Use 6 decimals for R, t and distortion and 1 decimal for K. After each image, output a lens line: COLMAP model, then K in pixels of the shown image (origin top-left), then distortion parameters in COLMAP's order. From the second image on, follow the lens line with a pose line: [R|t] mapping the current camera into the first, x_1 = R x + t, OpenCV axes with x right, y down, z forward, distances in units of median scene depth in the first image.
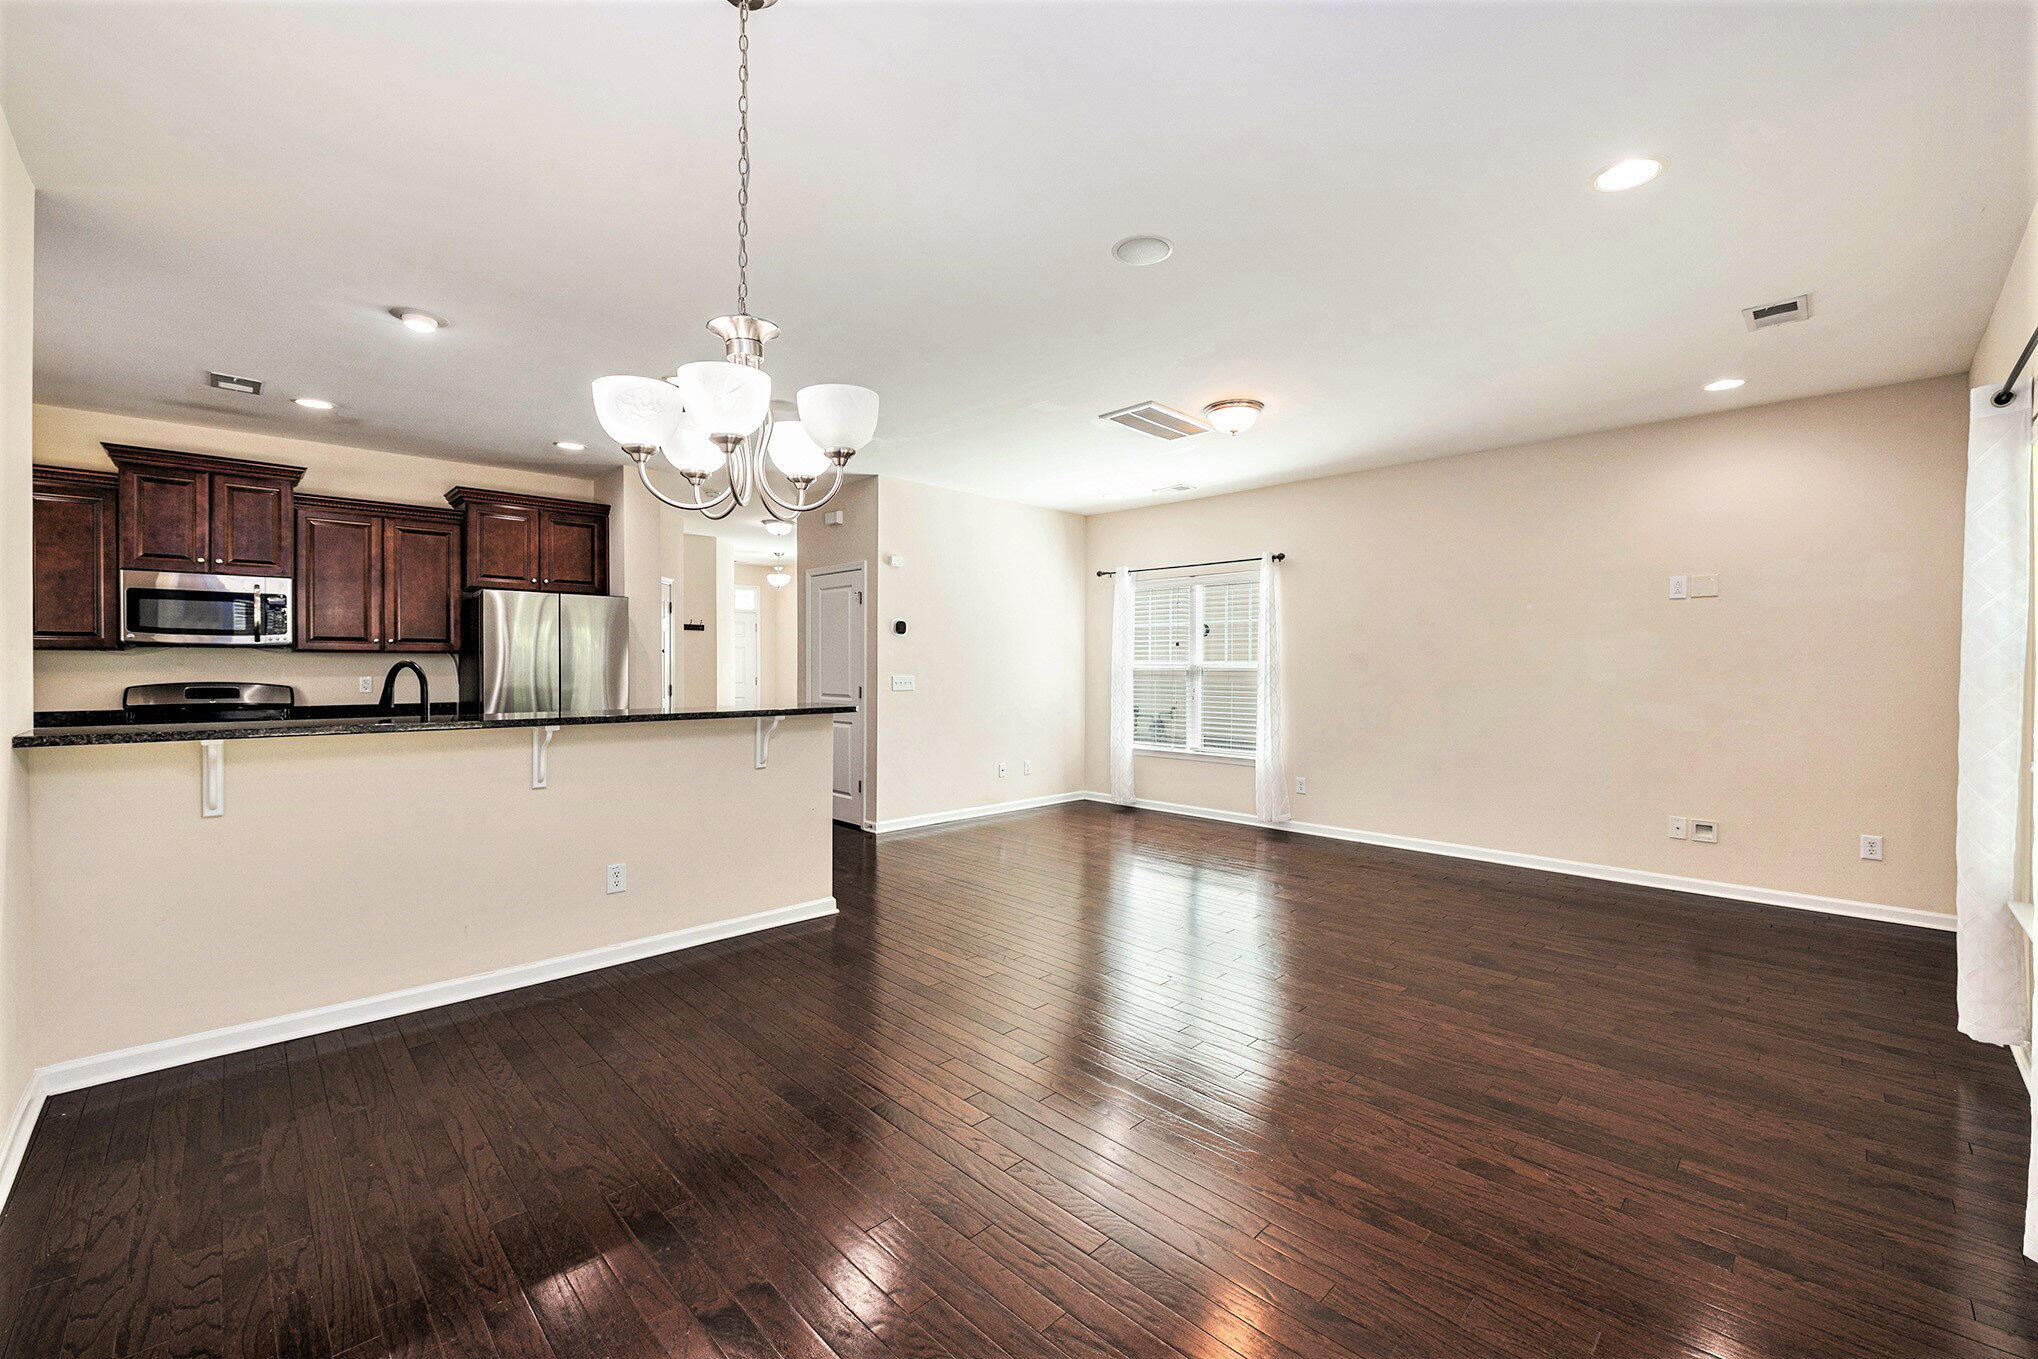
lens RADIAL K [[832.5, 0, 1018.7], [0, 832.5, 658.0], [0, 0, 1]] dist [-0.013020, 0.000352]
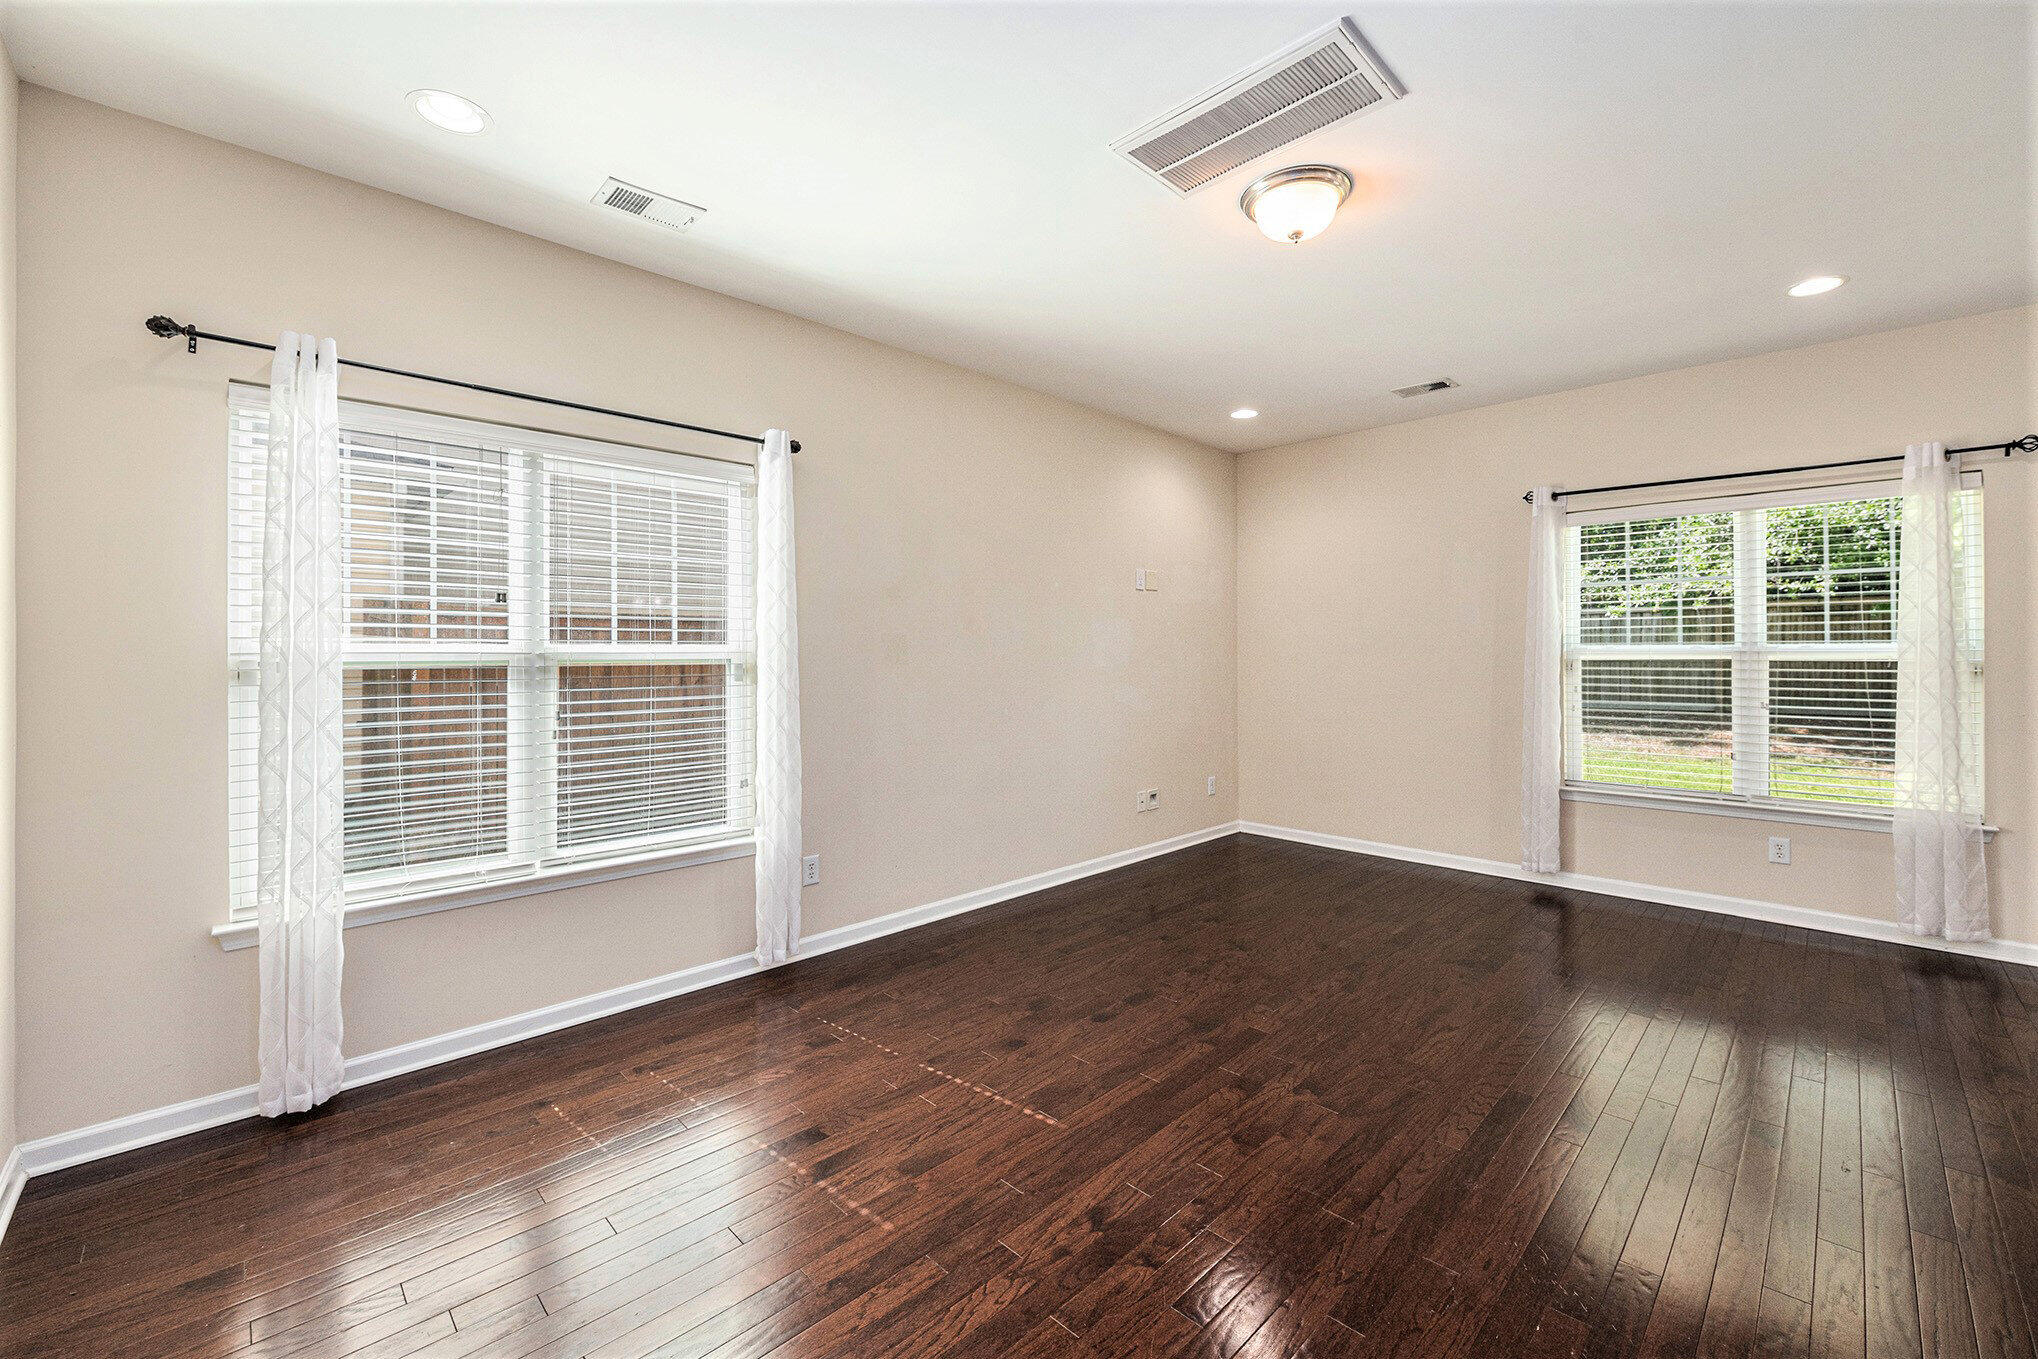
lens RADIAL K [[832.5, 0, 1033.9], [0, 832.5, 640.7], [0, 0, 1]] dist [-0.013020, 0.000352]
pose [[-0.013021, 0.010845, 0.999856, -0.283862], [-0.007934, 0.999909, -0.010948, 0.007650], [-0.999884, -0.008076, -0.012934, 1.130207]]
